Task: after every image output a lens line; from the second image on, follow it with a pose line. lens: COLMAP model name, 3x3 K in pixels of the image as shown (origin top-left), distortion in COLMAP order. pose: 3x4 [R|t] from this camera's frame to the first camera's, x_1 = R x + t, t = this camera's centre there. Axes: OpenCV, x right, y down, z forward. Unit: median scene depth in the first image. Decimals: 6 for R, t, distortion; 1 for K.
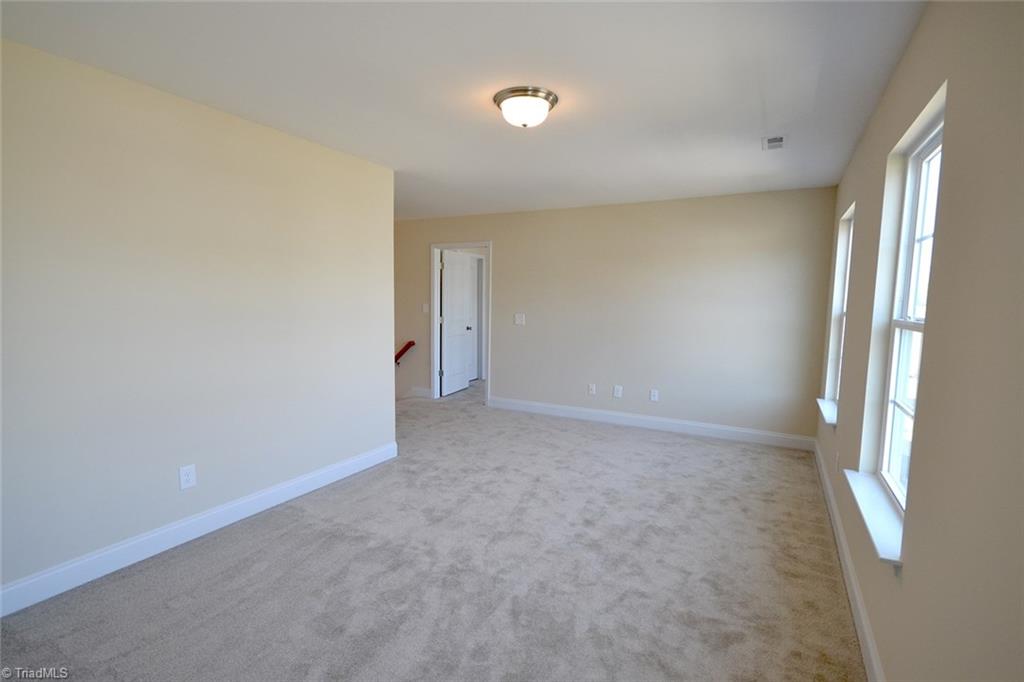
lens RADIAL K [[456.4, 0, 508.8], [0, 456.4, 339.7], [0, 0, 1]] dist [-0.002152, -0.000192]
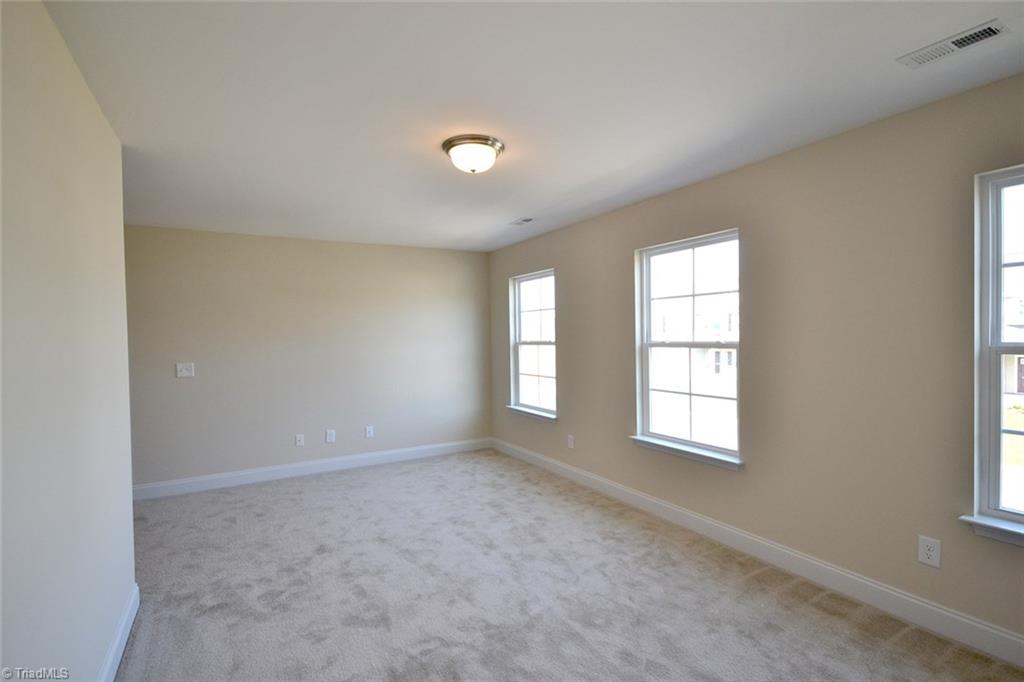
lens RADIAL K [[444.3, 0, 512.0], [0, 444.3, 341.0], [0, 0, 1]] dist [-0.000770, 0.000281]
pose [[0.569522, -0.033562, 0.821291, -0.493362], [0.100557, 0.994506, -0.029091, -0.029520], [-0.815802, 0.099154, 0.569768, 0.257179]]
